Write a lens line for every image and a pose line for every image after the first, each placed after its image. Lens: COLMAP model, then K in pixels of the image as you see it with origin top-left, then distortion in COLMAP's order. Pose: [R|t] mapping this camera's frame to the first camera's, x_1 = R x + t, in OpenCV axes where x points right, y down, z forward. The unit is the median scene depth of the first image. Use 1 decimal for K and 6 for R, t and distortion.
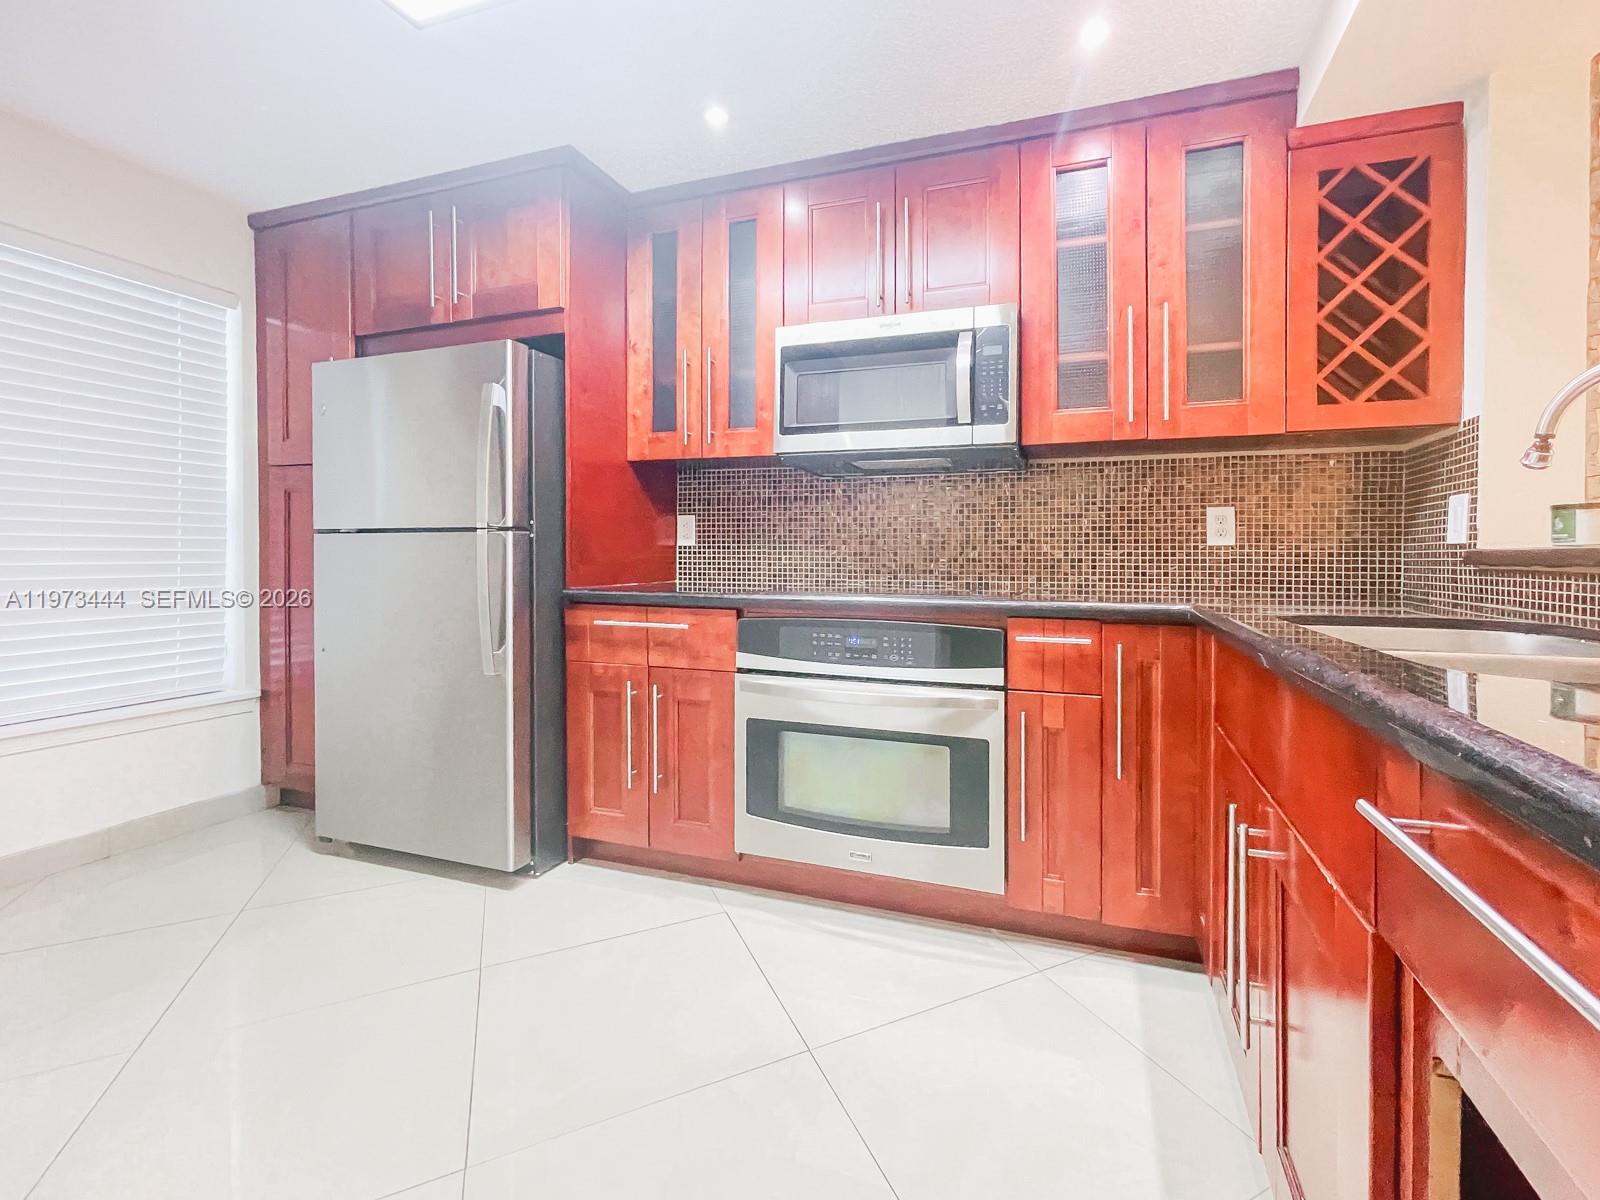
lens RADIAL K [[650.3, 0, 884.3], [0, 650.3, 586.8], [0, 0, 1]] dist [-0.001028, -0.000258]
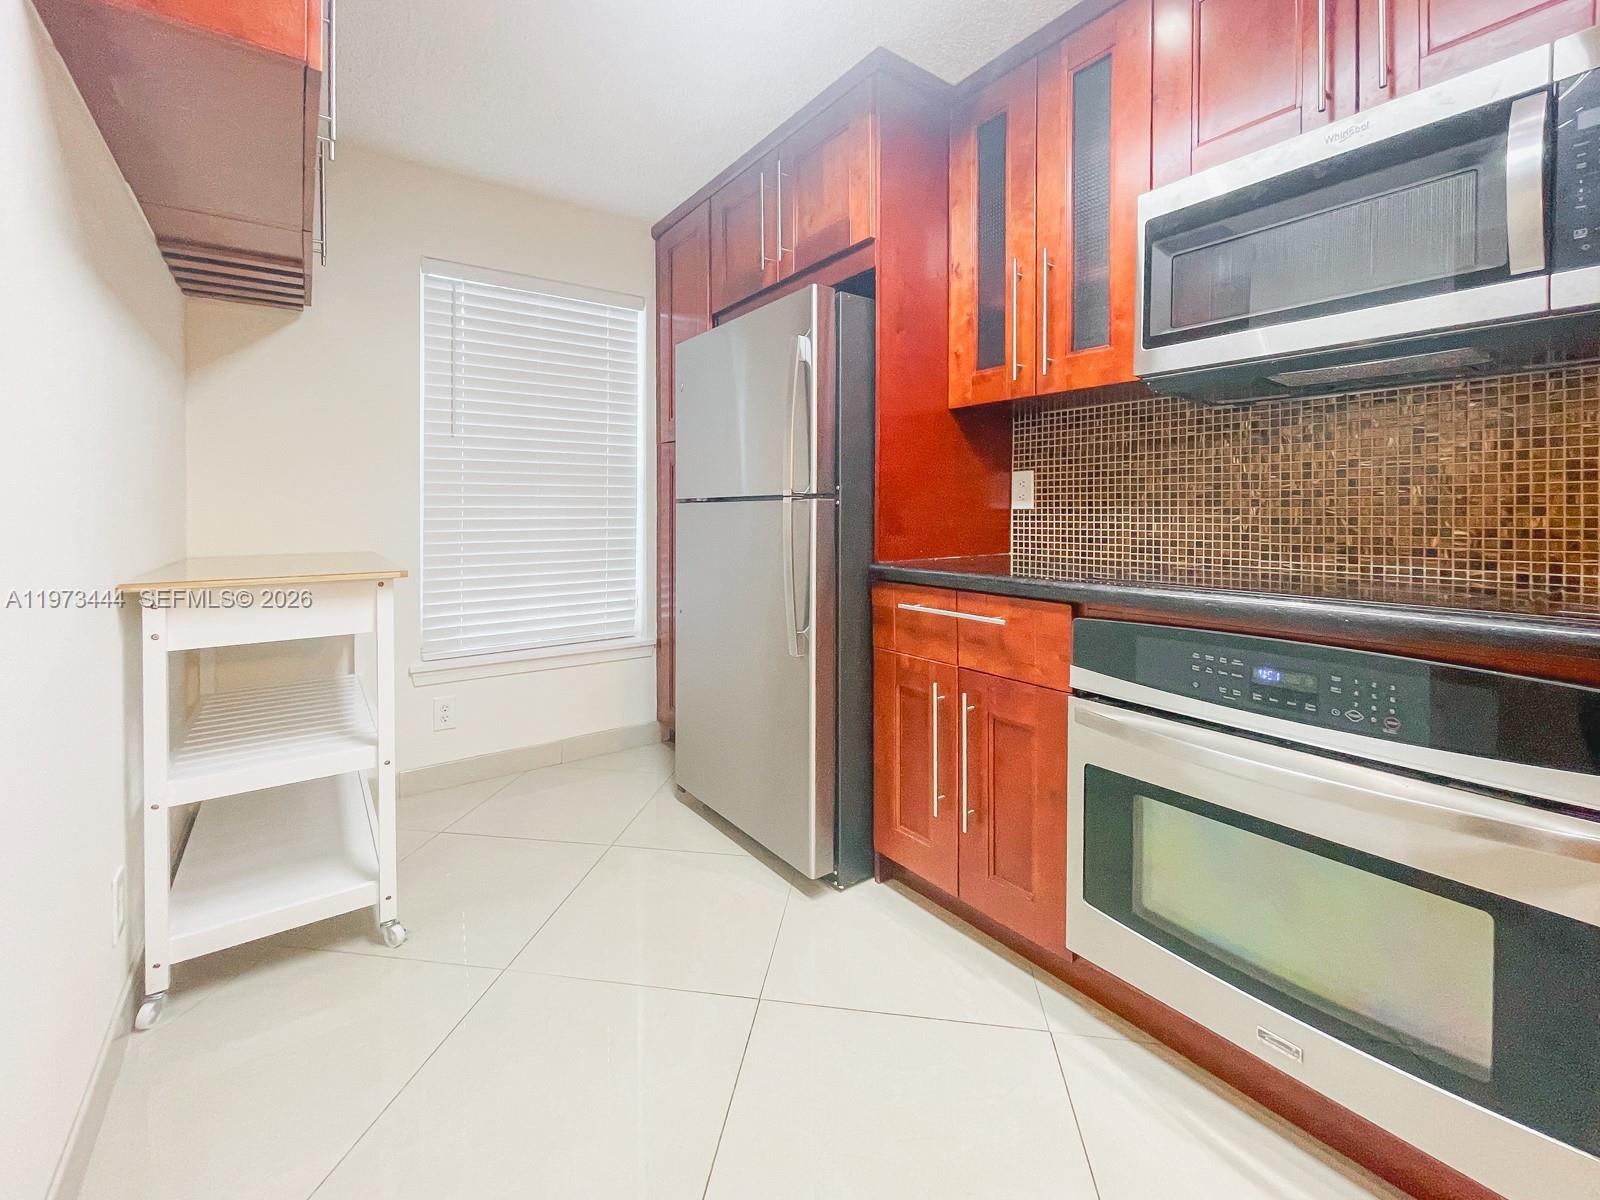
lens RADIAL K [[693.1, 0, 827.2], [0, 693.1, 525.3], [0, 0, 1]] dist [-0.001165, 0.000629]
pose [[0.812178, 0.005043, -0.583388, -0.005084], [-0.020304, 0.999601, -0.019627, -0.026743], [0.583057, 0.027786, 0.811956, 0.210422]]
